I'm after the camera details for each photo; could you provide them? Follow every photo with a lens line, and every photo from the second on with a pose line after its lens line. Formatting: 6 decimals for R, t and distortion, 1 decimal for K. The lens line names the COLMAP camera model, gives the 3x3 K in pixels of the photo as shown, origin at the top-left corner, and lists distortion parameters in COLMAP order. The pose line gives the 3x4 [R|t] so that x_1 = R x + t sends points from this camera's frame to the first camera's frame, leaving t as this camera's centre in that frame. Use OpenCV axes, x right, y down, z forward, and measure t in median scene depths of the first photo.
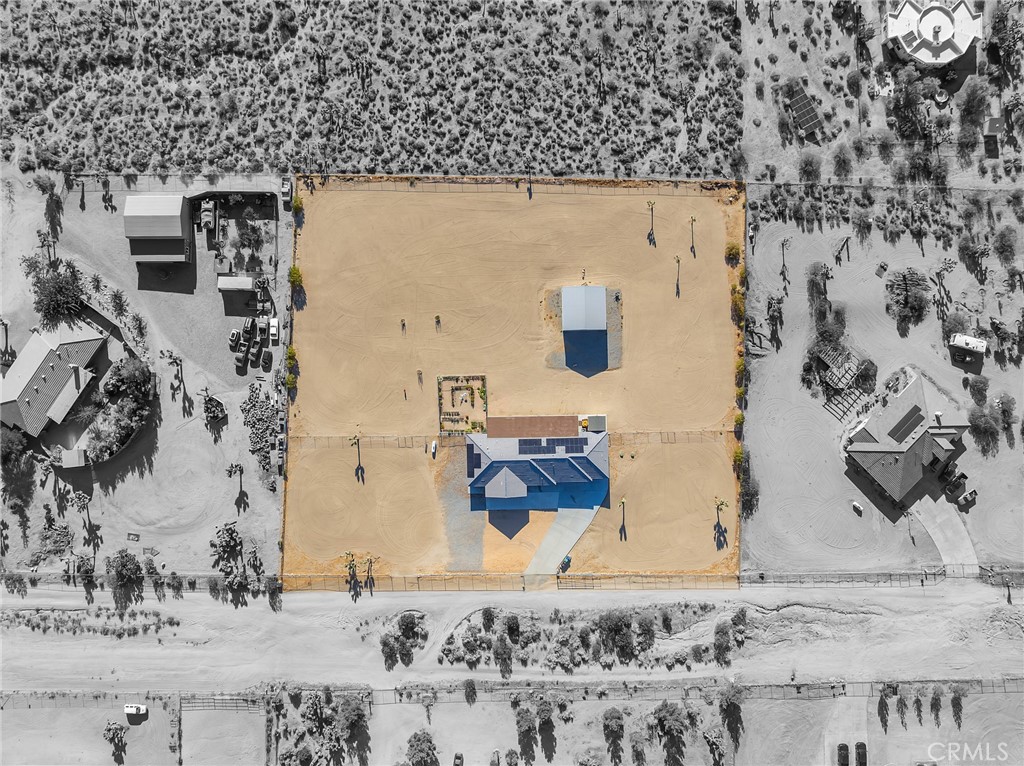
lens RADIAL K [[750.4, 0, 515.9], [0, 750.4, 379.3], [0, 0, 1]] dist [-0.041035, 0.001846]
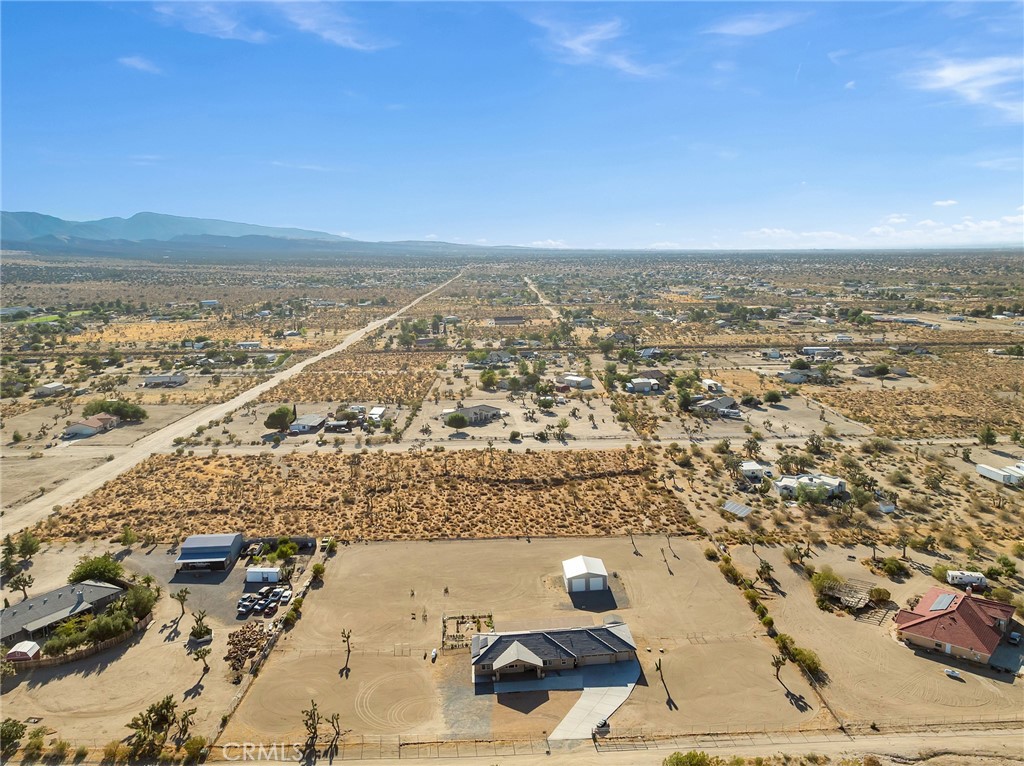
lens RADIAL K [[754.4, 0, 516.2], [0, 754.4, 382.1], [0, 0, 1]] dist [-0.015587, -0.067255]
pose [[0.998583, -0.045275, 0.027977, -0.023513], [0.036636, 0.203460, -0.978397, 0.890600], [0.038605, 0.978036, 0.204831, 0.510629]]
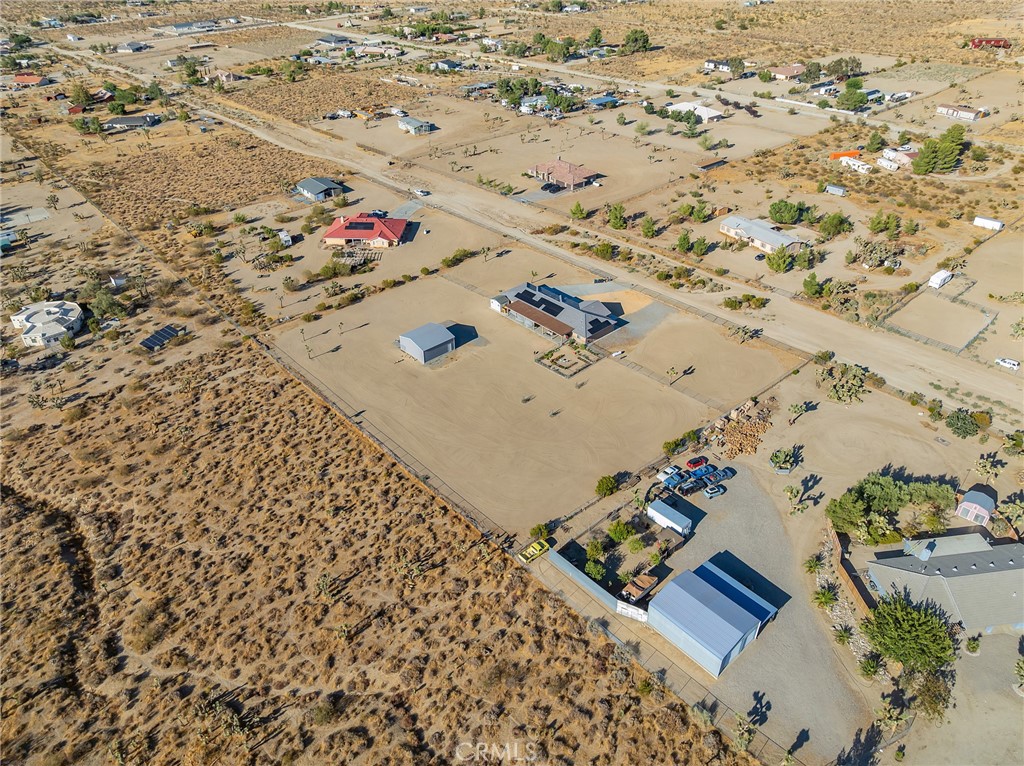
lens RADIAL K [[725.5, 0, 512.0], [0, 725.5, 383.0], [0, 0, 1]] dist [-0.039869, 0.002392]
pose [[-0.664434, -0.417219, 0.620045, -0.662186], [0.747143, -0.351458, 0.564141, -0.612730], [-0.017451, 0.838096, 0.545243, 0.477590]]
